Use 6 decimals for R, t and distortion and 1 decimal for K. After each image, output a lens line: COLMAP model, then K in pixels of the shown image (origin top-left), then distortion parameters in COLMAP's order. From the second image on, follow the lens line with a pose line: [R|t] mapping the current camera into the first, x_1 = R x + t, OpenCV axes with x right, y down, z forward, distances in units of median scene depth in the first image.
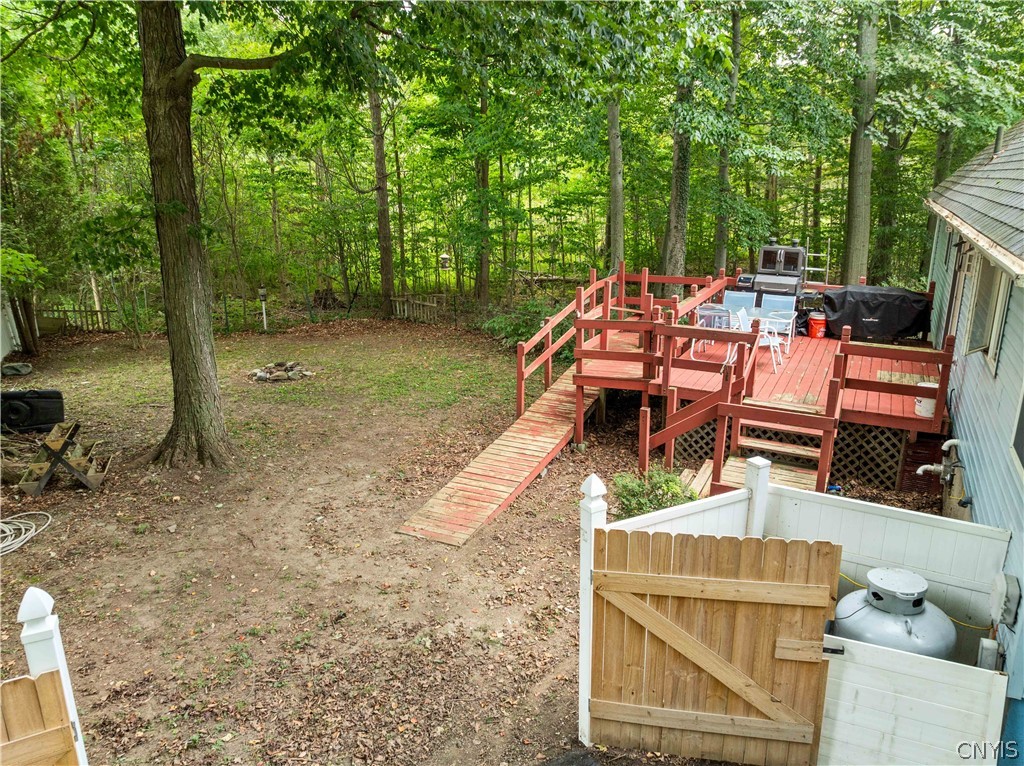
lens RADIAL K [[725.7, 0, 515.2], [0, 725.7, 382.7], [0, 0, 1]] dist [-0.041907, 0.024373]
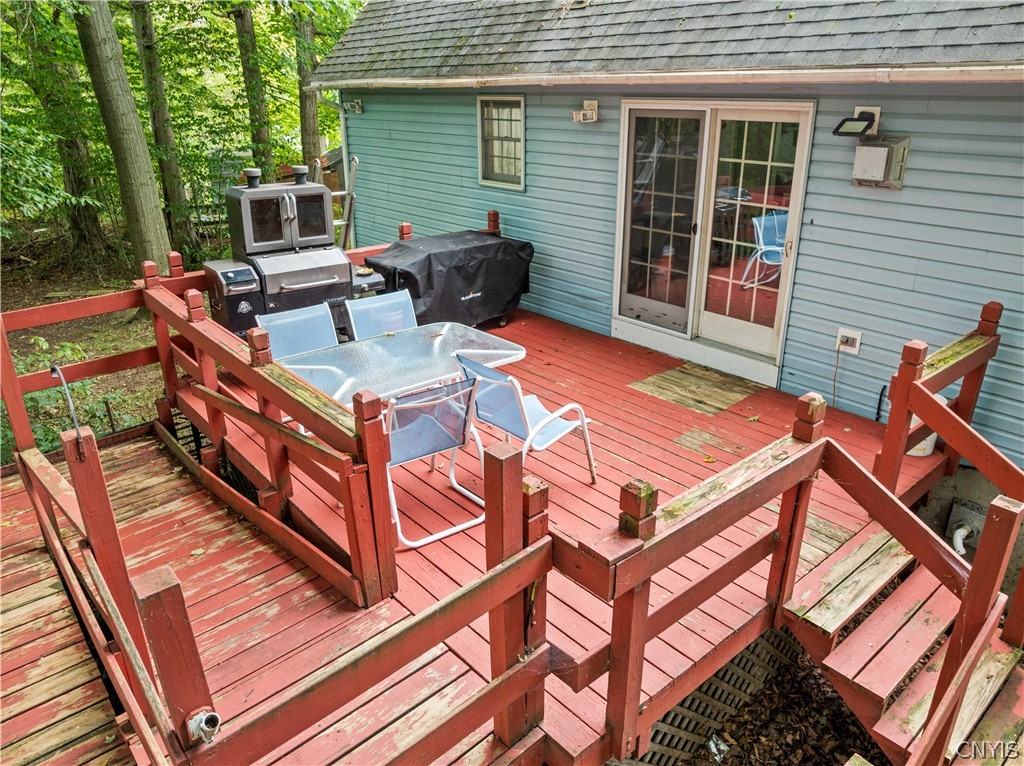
lens RADIAL K [[725.7, 0, 514.0], [0, 725.7, 386.7], [0, 0, 1]] dist [-0.041907, 0.024373]
pose [[0.376683, -0.352841, 0.856512, -0.002563], [0.259365, 0.927808, 0.268146, -0.221088], [-0.889292, 0.121143, 0.441004, 0.979679]]
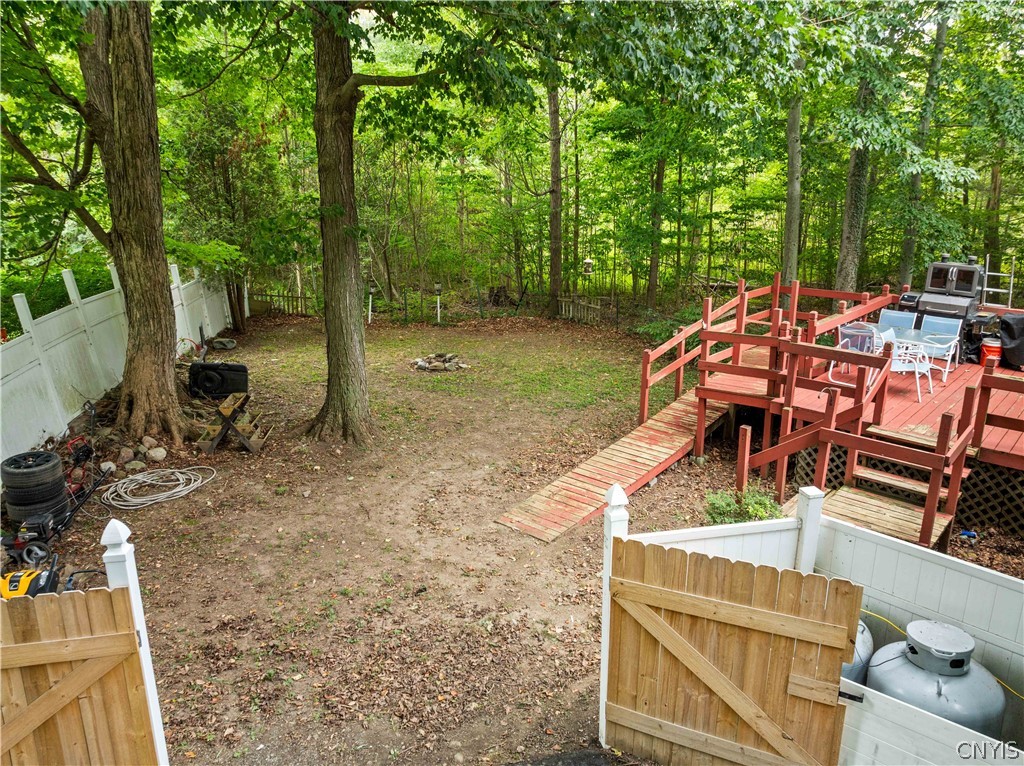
lens RADIAL K [[725.7, 0, 512.0], [0, 725.7, 381.7], [0, 0, 1]] dist [-0.041907, 0.024373]
pose [[0.962945, 0.077075, -0.258450, 0.109263], [-0.077406, 0.996960, 0.008913, -0.008103], [0.258351, 0.011422, 0.965983, -0.017754]]
